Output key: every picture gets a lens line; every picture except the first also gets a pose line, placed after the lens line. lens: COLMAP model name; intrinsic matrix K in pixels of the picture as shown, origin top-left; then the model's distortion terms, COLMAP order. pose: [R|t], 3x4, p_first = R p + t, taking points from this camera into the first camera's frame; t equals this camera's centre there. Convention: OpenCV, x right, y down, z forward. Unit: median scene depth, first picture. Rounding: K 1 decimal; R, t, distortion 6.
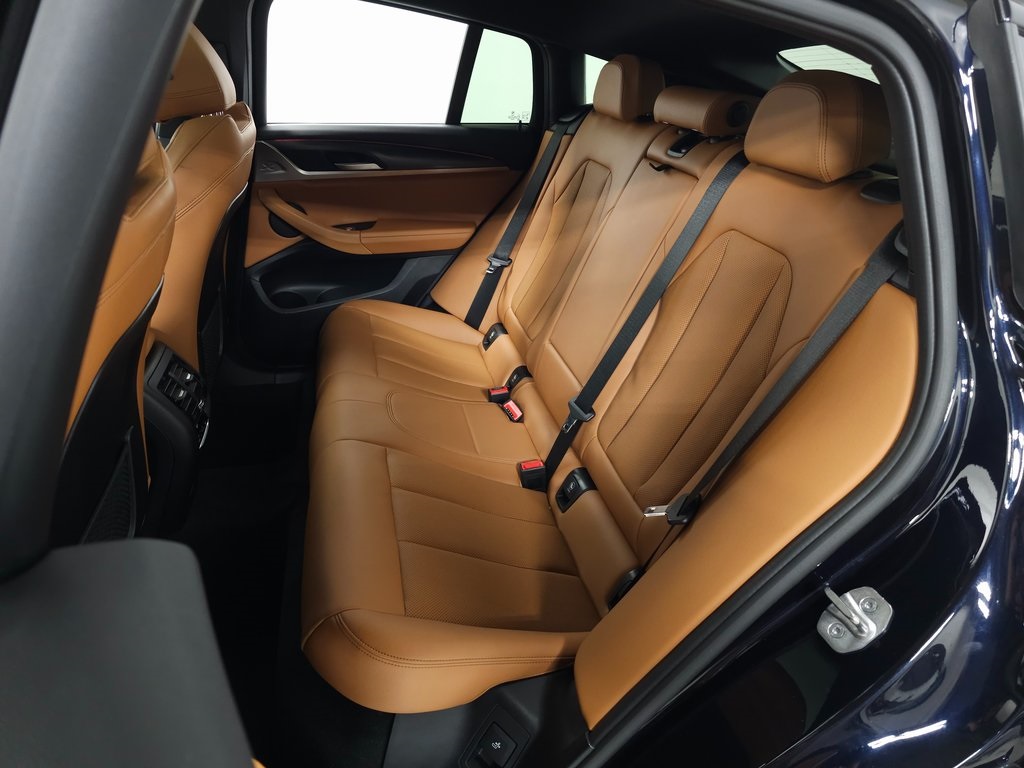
lens RADIAL K [[686.9, 0, 510.1], [0, 686.9, 380.3], [0, 0, 1]] dist [0.062101, -0.060985]
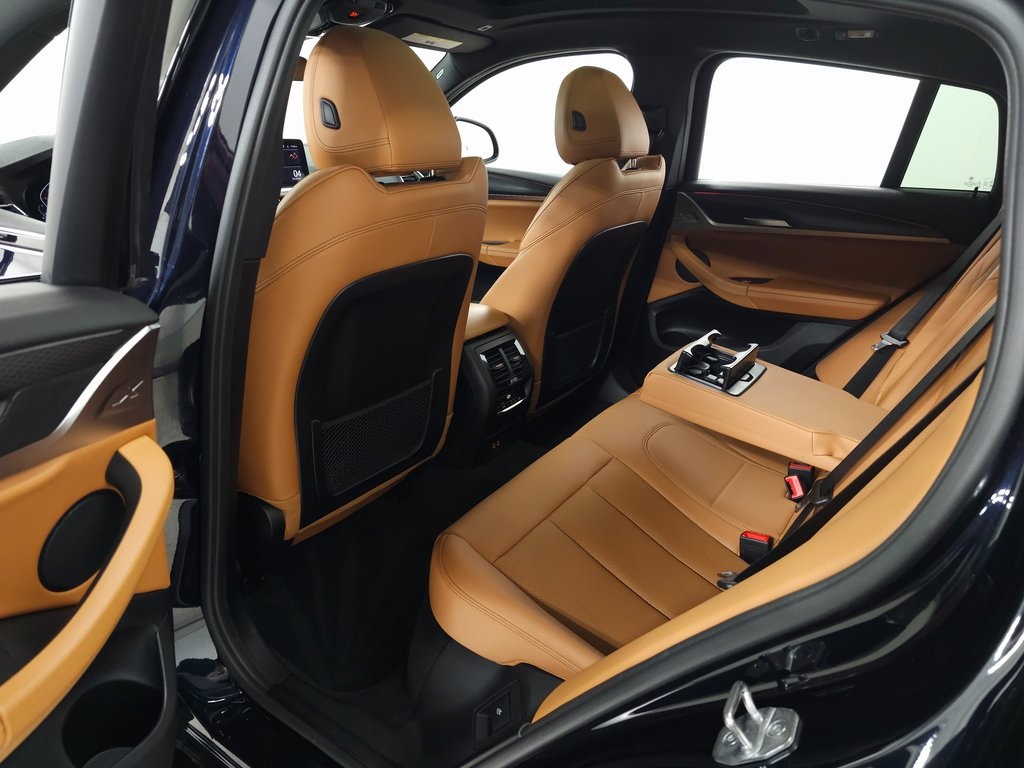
lens RADIAL K [[686.9, 0, 510.1], [0, 686.9, 380.3], [0, 0, 1]] dist [0.062101, -0.060985]
pose [[0.695931, 0.235799, -0.678291, 0.250899], [-0.315038, 0.949055, 0.006696, 0.019052], [0.645315, 0.209028, 0.734763, 0.063532]]
